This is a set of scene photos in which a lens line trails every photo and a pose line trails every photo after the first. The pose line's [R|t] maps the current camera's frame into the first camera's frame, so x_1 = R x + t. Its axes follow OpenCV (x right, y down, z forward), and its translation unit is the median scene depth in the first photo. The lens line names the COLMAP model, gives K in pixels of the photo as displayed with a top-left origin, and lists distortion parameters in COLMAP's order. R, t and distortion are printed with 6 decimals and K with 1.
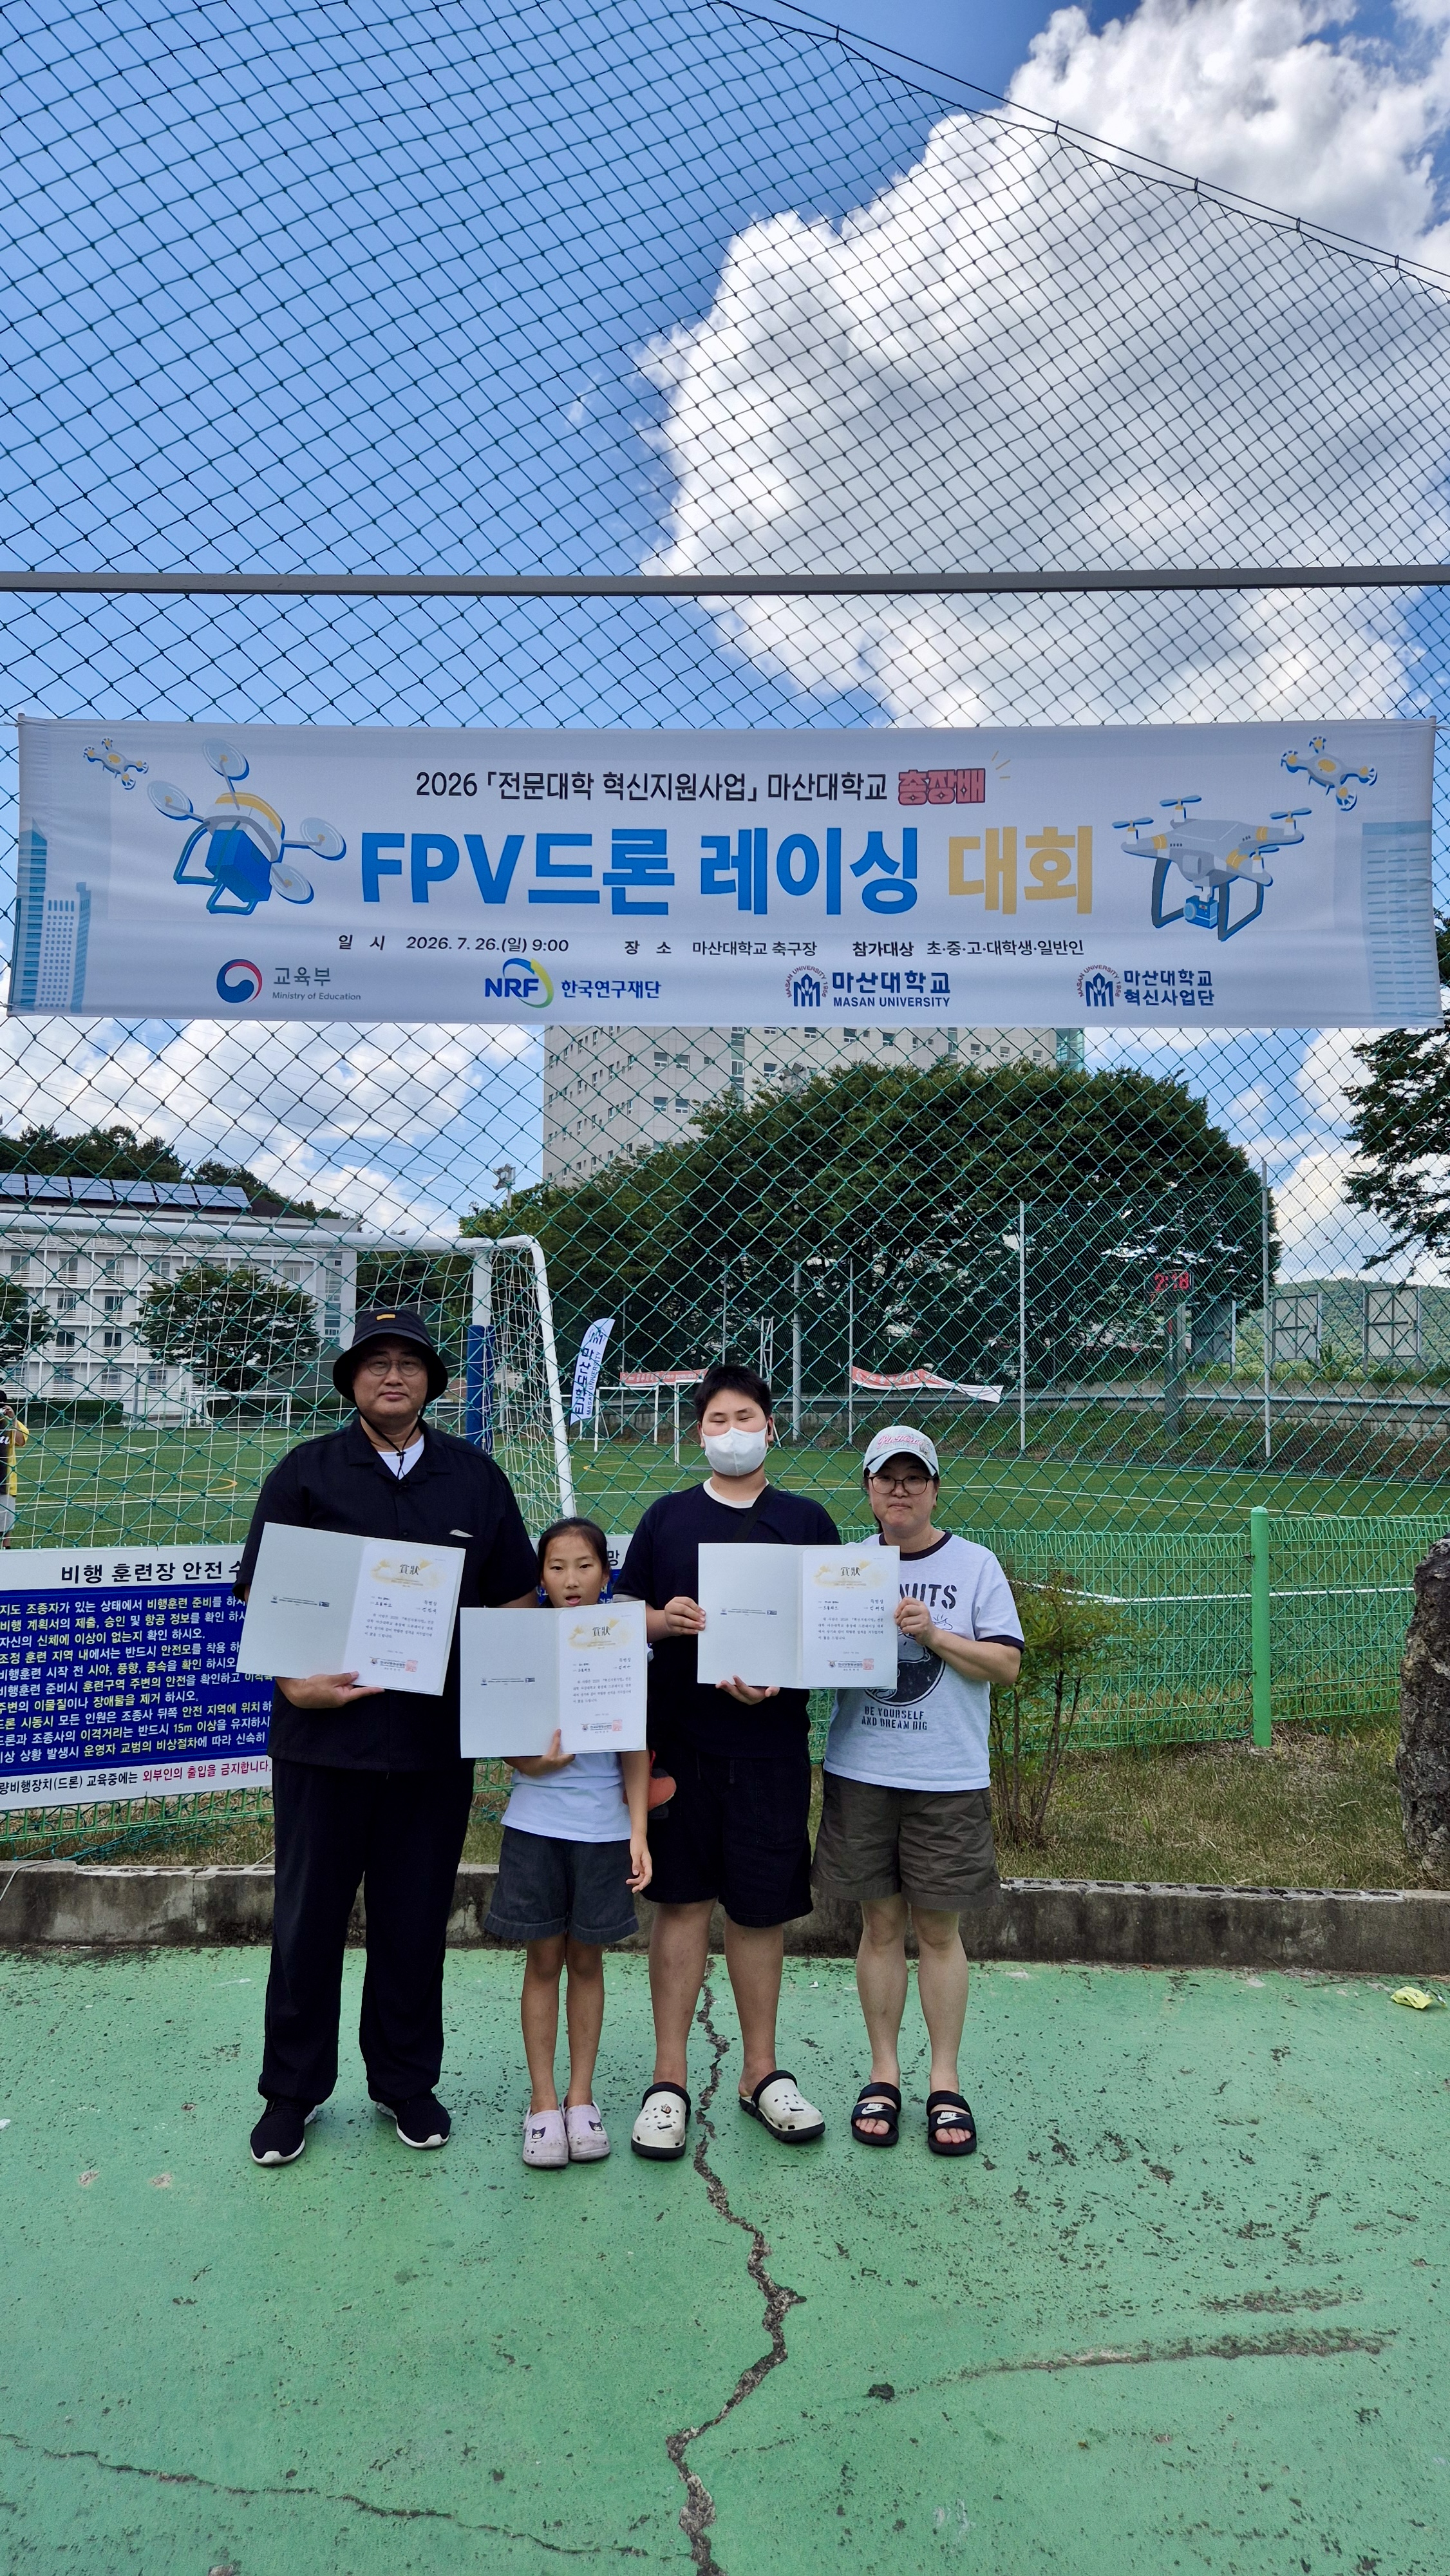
lens RADIAL K [[1716.4, 0, 712.0], [0, 1716.4, 1261.8], [0, 0, 1]] dist [0.103764, -0.099836]
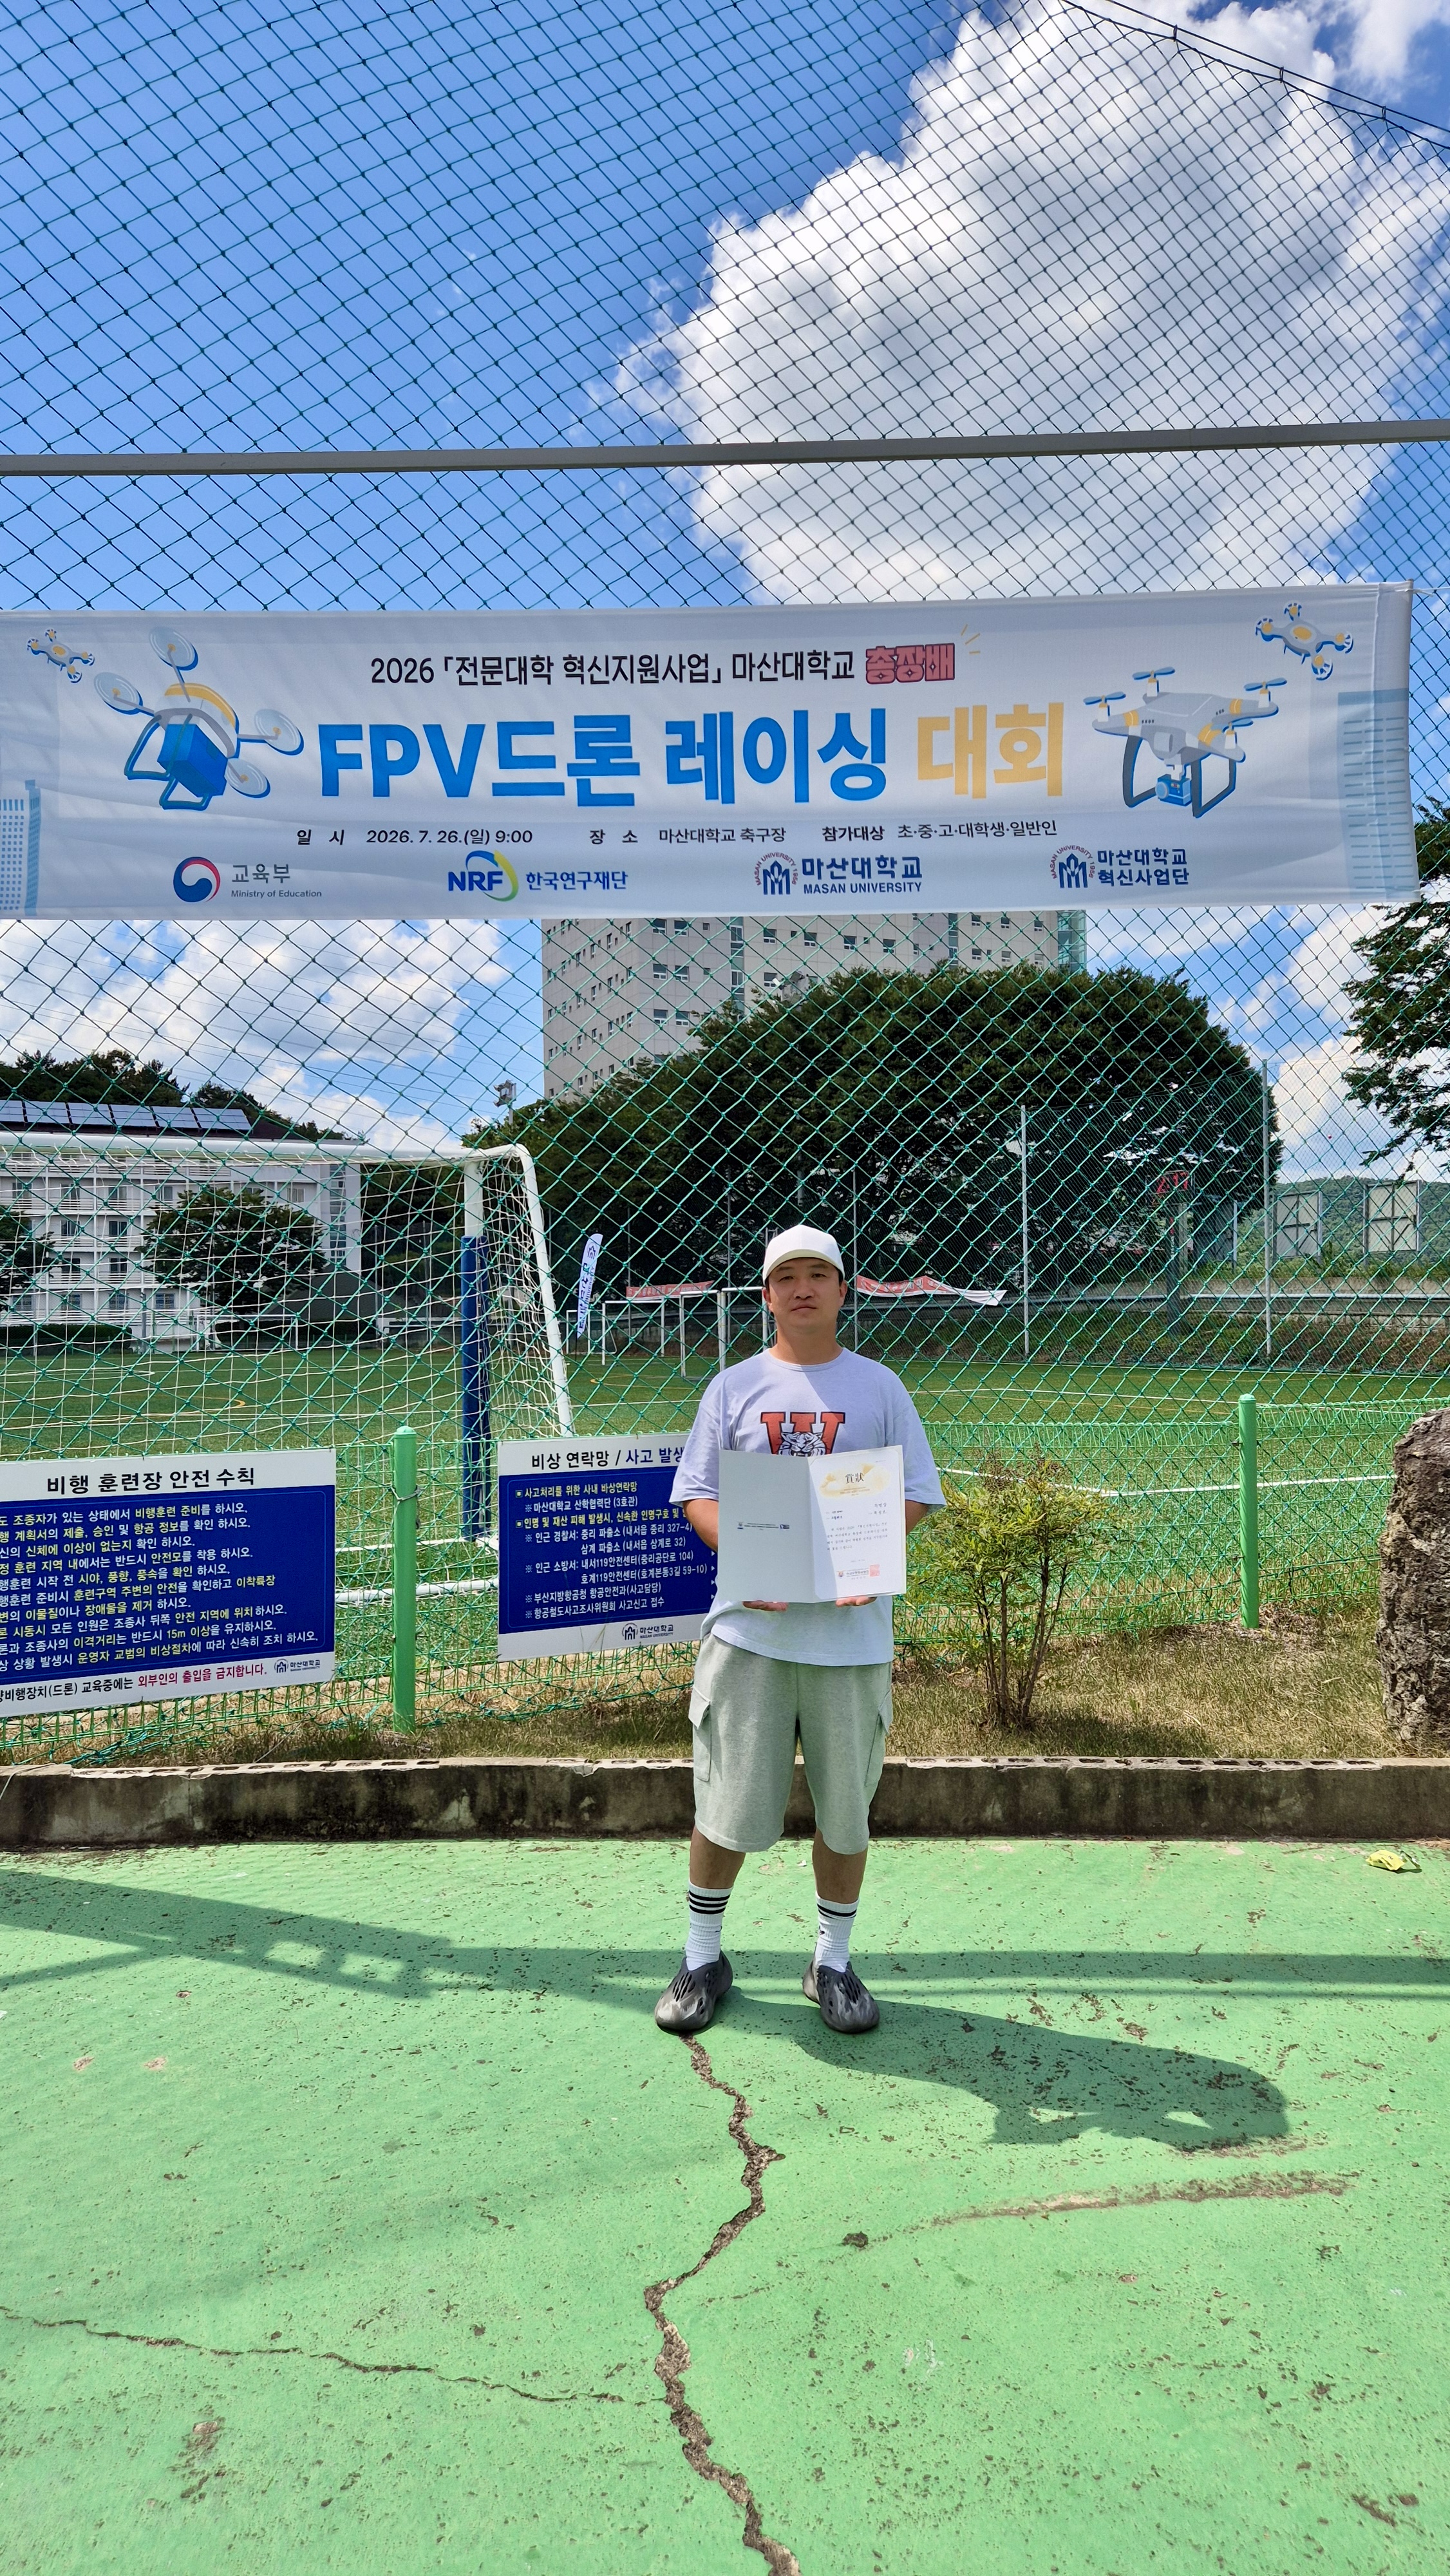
lens RADIAL K [[1713.4, 0, 733.1], [0, 1713.4, 1267.9], [0, 0, 1]] dist [0.105798, -0.101892]
pose [[0.999705, -0.022973, 0.007843, 0.015606], [0.022518, 0.998291, 0.053925, 0.009736], [-0.009068, -0.053733, 0.998514, 0.005554]]
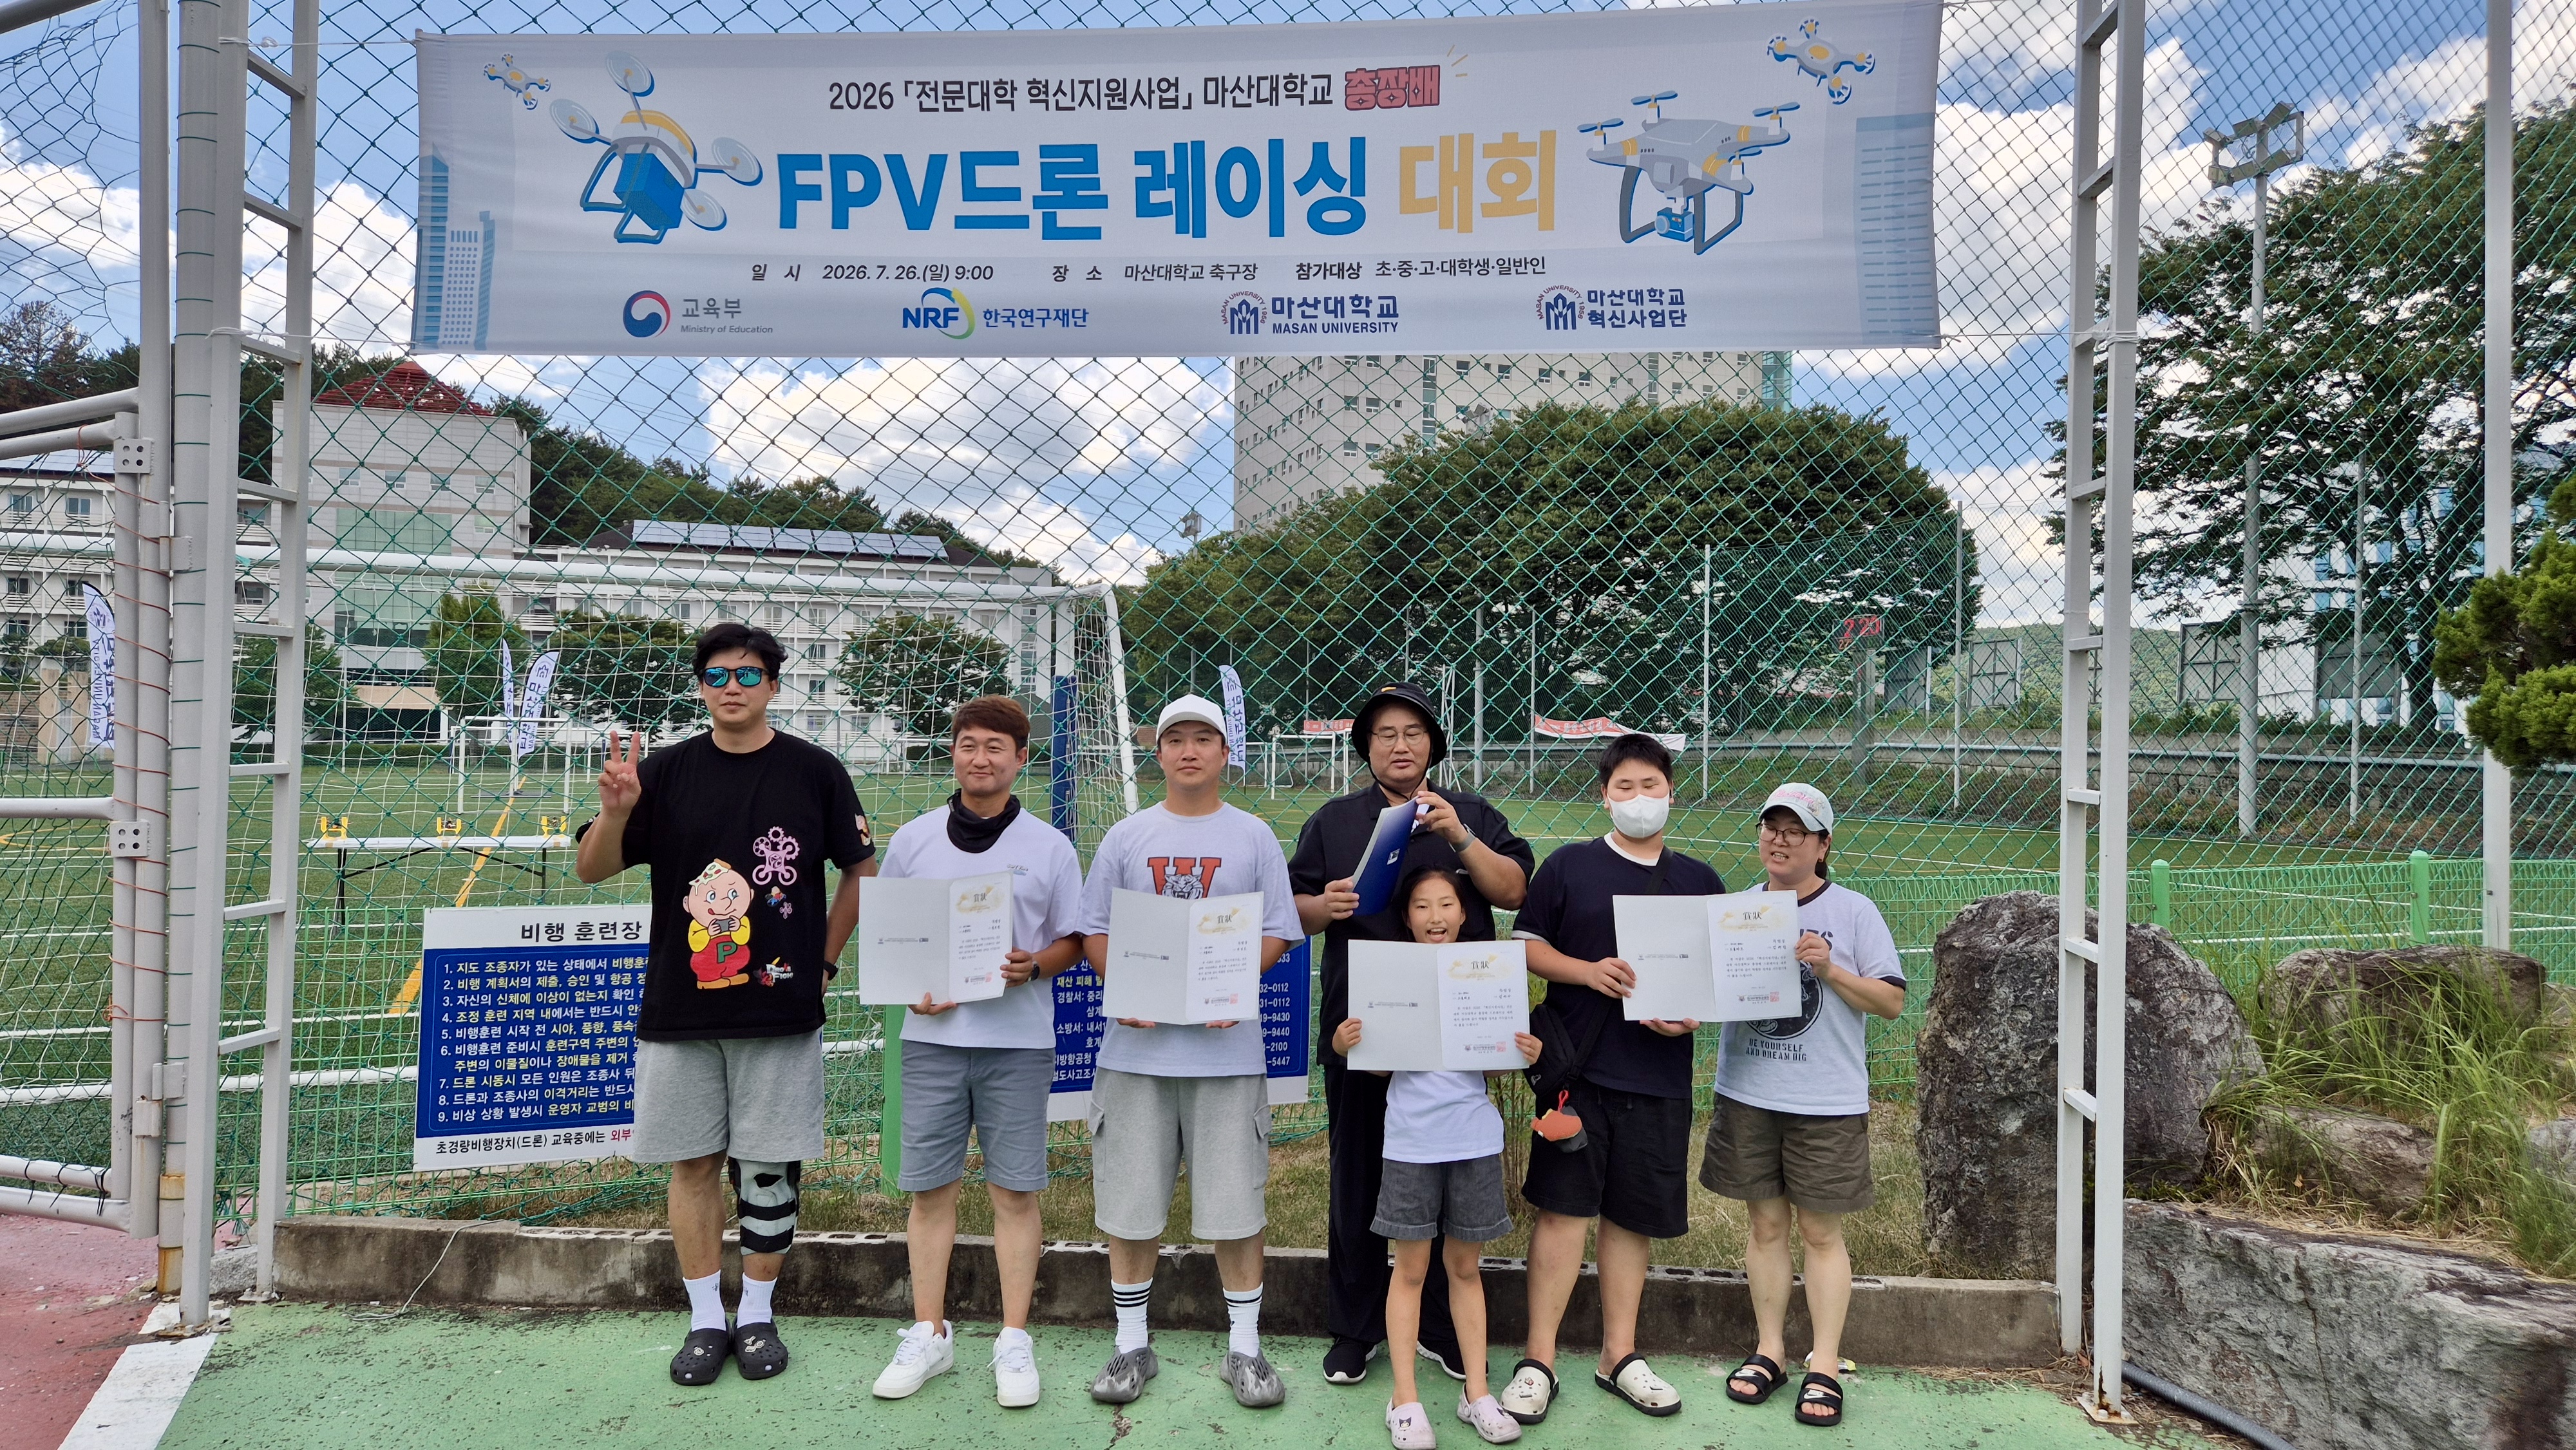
lens RADIAL K [[1716.4, 0, 1298.7], [0, 1716.4, 714.2], [0, 0, 1]] dist [0.103764, -0.099836]
pose [[0.997787, -0.000356, -0.066486, 0.129106], [0.004400, 0.998147, 0.060690, -0.000844], [0.066341, -0.060849, 0.995940, 0.059112]]
